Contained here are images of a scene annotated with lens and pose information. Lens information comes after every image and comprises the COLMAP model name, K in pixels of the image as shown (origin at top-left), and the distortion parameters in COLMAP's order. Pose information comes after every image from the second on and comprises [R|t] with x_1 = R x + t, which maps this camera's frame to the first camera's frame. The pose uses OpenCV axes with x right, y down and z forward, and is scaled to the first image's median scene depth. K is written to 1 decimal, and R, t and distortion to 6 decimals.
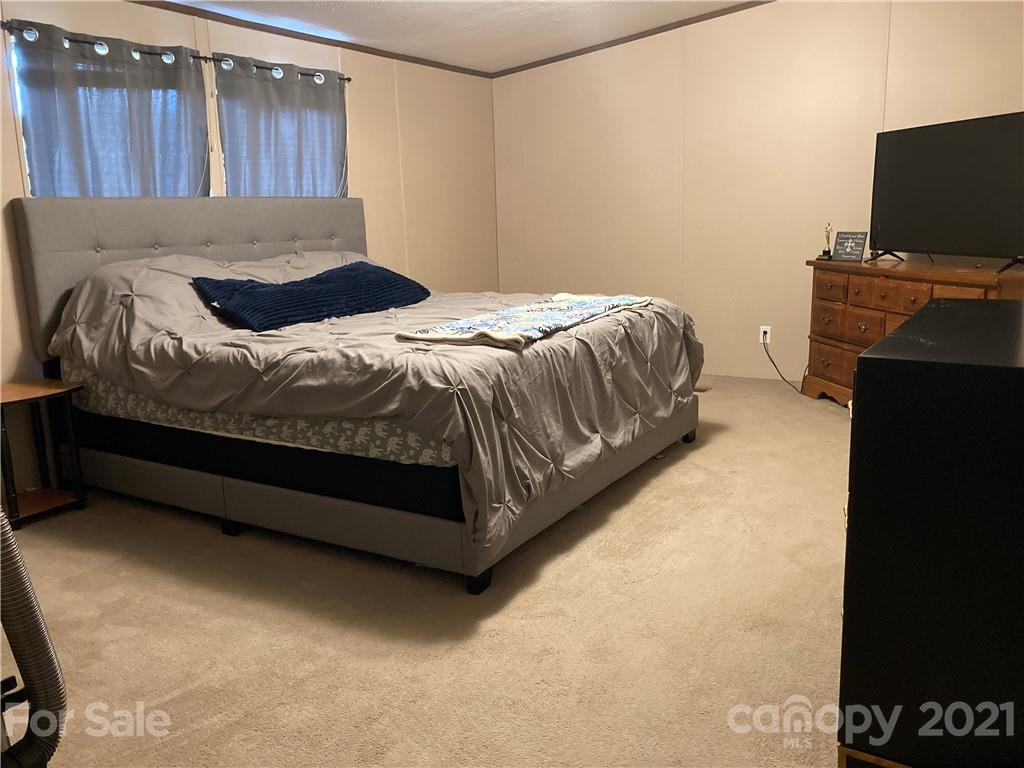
lens RADIAL K [[846.9, 0, 513.7], [0, 846.9, 382.4], [0, 0, 1]] dist [0.046298, -0.043154]
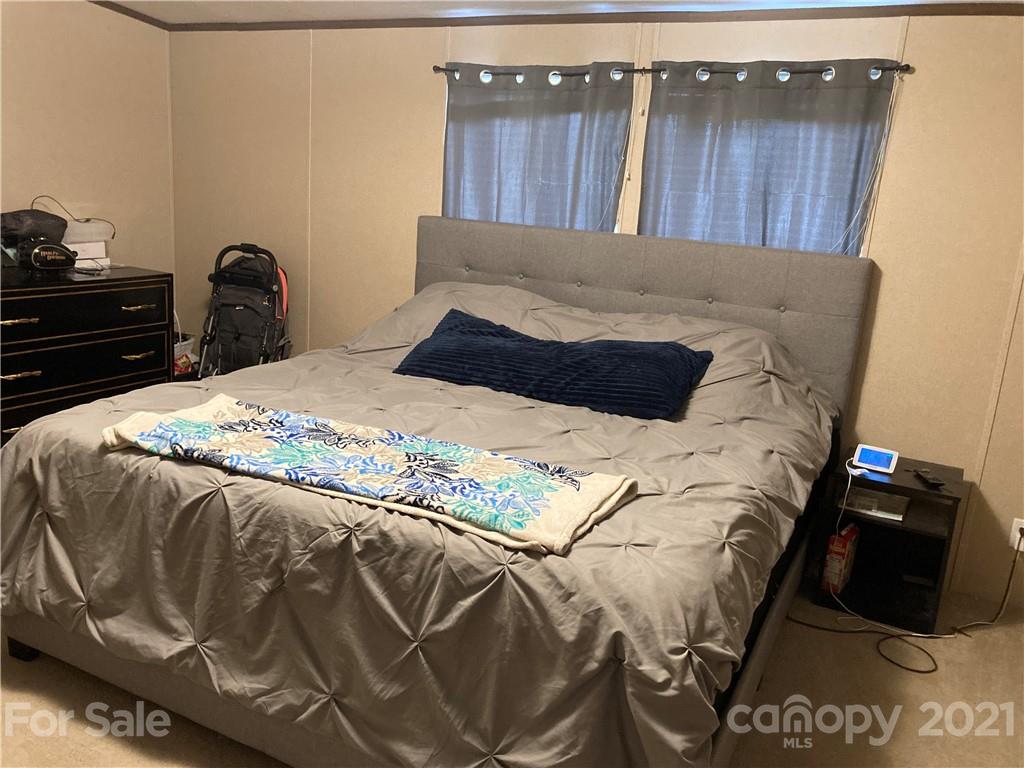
lens RADIAL K [[846.9, 0, 512.9], [0, 846.9, 384.4], [0, 0, 1]] dist [0.046298, -0.043154]
pose [[0.072215, 0.265728, -0.961340, 0.528505], [-0.267612, 0.933676, 0.237978, -0.260313], [0.960817, 0.240081, 0.138537, 0.848331]]
